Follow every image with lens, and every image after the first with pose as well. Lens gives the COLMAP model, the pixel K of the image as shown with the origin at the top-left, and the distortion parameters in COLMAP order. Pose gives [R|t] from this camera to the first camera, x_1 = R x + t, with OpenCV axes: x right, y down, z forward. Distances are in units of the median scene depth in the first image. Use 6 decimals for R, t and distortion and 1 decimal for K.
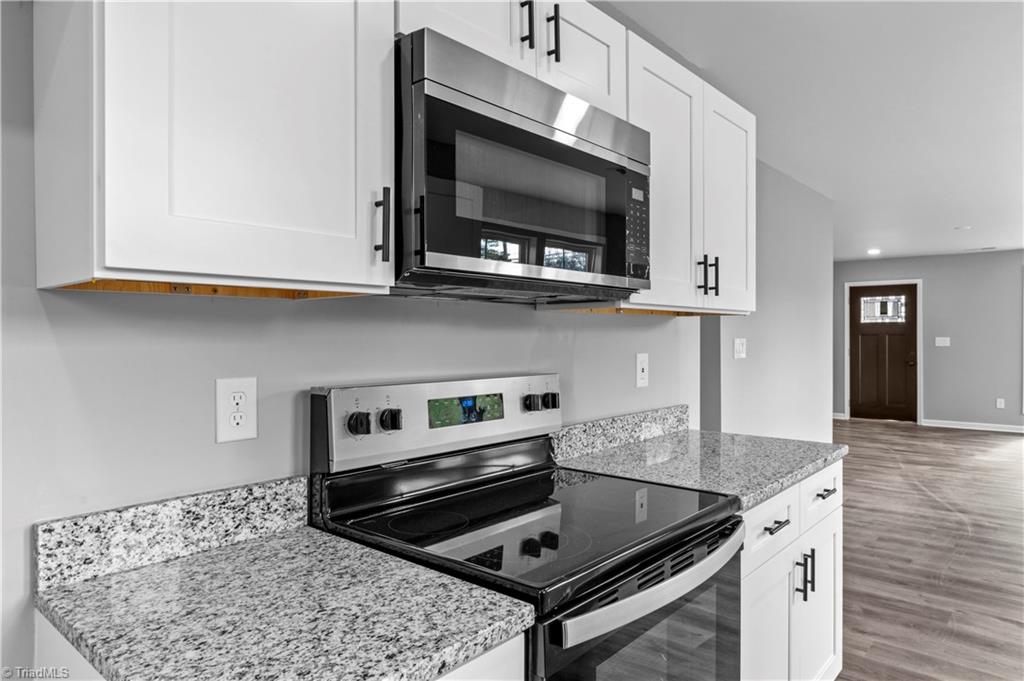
lens RADIAL K [[657.4, 0, 512.8], [0, 657.4, 335.8], [0, 0, 1]] dist [0.000563, -0.002181]
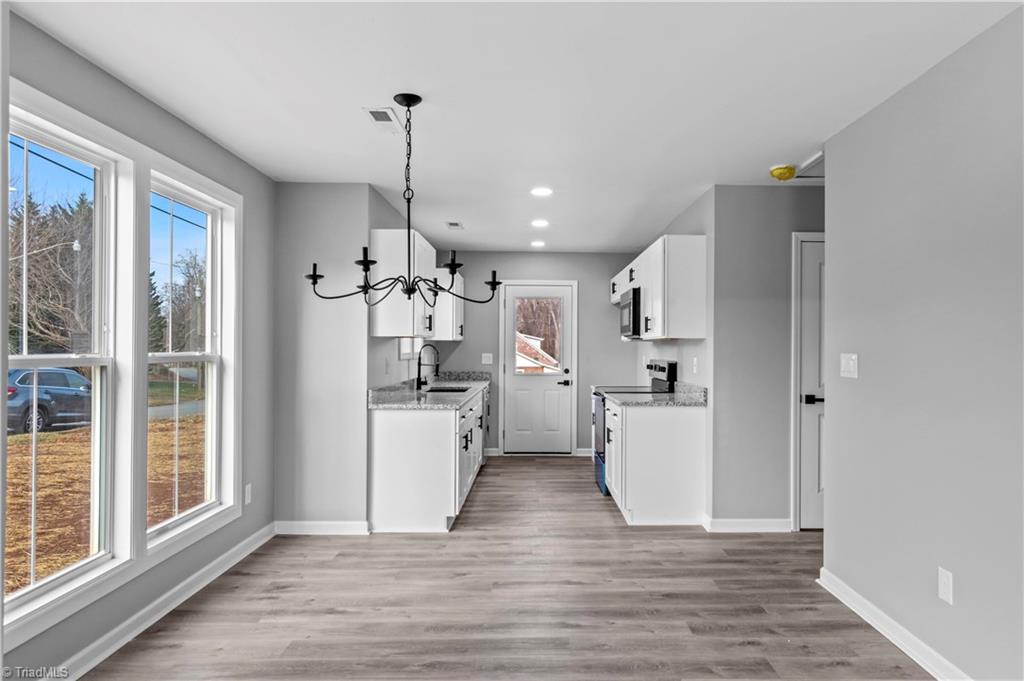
lens RADIAL K [[657.4, 0, 516.4], [0, 657.4, 337.5], [0, 0, 1]] dist [0.000563, -0.002181]
pose [[-0.770895, 0.003476, -0.636952, 1.565461], [0.005630, 0.999983, -0.001358, -0.027800], [0.636937, -0.004633, -0.770902, 1.807776]]
